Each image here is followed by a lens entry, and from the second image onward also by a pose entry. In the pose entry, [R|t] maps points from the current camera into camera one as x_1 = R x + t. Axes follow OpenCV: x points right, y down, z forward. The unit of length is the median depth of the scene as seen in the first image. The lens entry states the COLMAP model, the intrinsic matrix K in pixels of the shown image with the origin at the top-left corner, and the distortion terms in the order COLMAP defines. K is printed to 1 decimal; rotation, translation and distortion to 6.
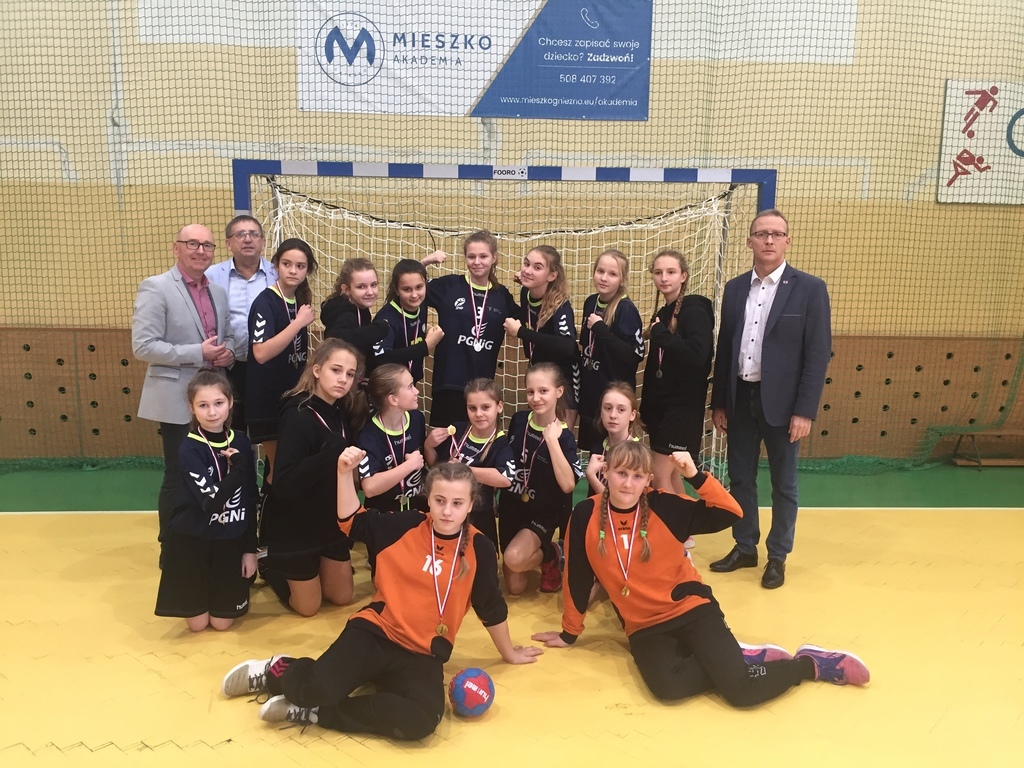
lens RADIAL K [[909.9, 0, 518.7], [0, 909.9, 379.5], [0, 0, 1]] dist [0.099437, -0.140922]
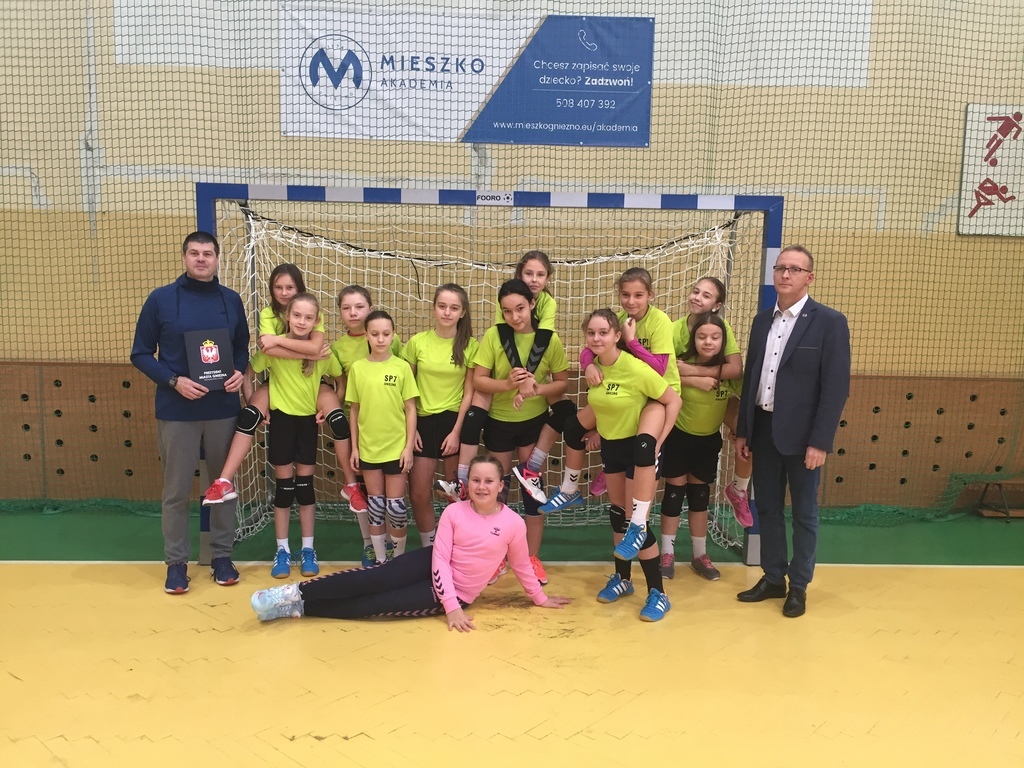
lens RADIAL K [[909.9, 0, 517.2], [0, 909.9, 377.8], [0, 0, 1]] dist [0.099437, -0.140922]
pose [[0.999781, 0.007183, -0.019664, 0.025966], [-0.007927, 0.999245, -0.038030, -0.007112], [0.019376, 0.038178, 0.999083, 0.063226]]
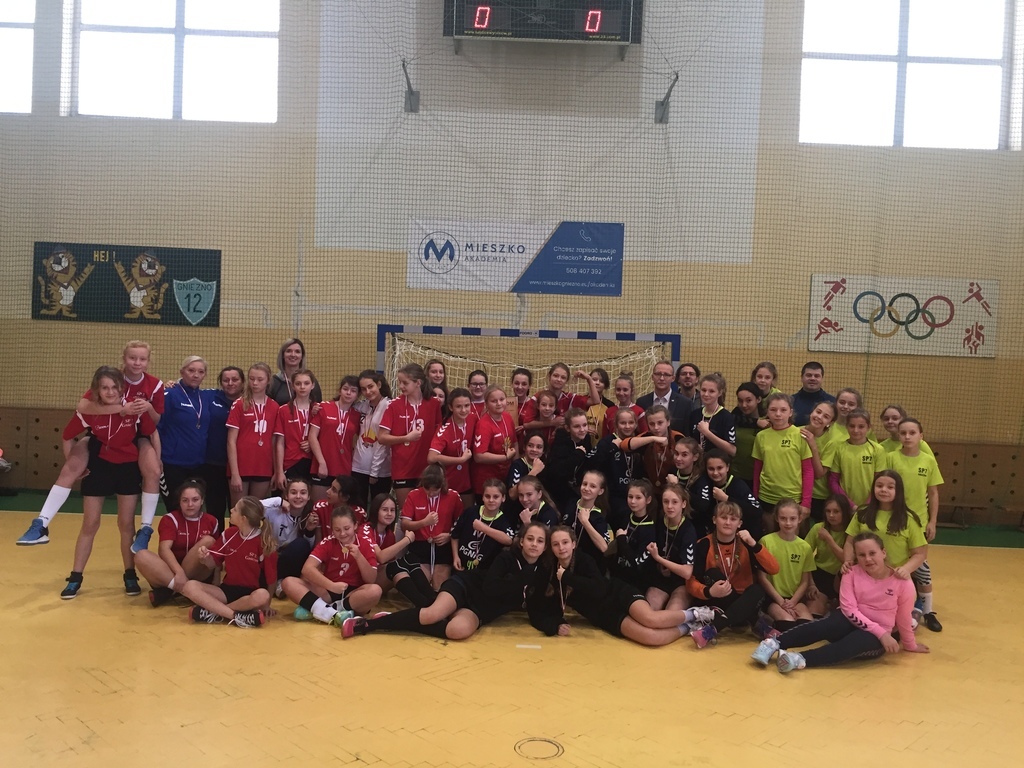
lens RADIAL K [[909.9, 0, 530.7], [0, 909.9, 392.3], [0, 0, 1]] dist [0.099437, -0.140922]
pose [[0.998813, 0.023292, -0.042790, 0.057111], [-0.027773, 0.993839, -0.107294, 0.062815], [0.040027, 0.108355, 0.993306, -0.597587]]
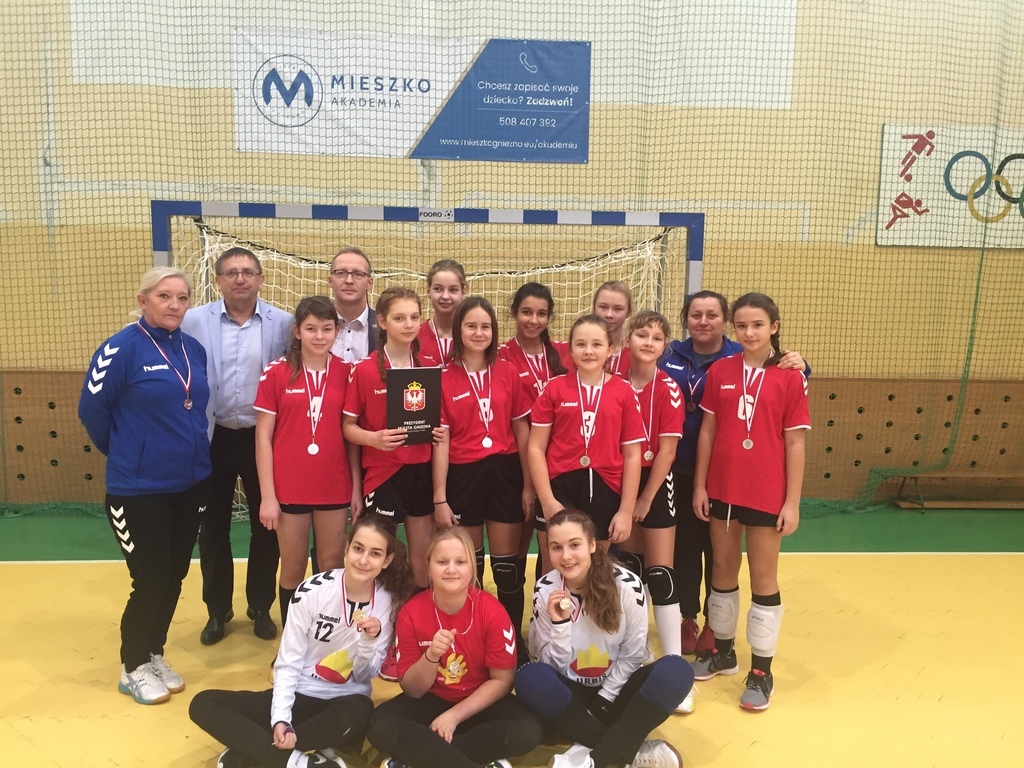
lens RADIAL K [[909.9, 0, 520.6], [0, 909.9, 380.2], [0, 0, 1]] dist [0.099437, -0.140922]
pose [[0.999803, -0.000876, 0.019853, 0.049014], [0.001687, 0.999163, -0.040862, -0.004674], [-0.019801, 0.040887, 0.998968, 0.012074]]
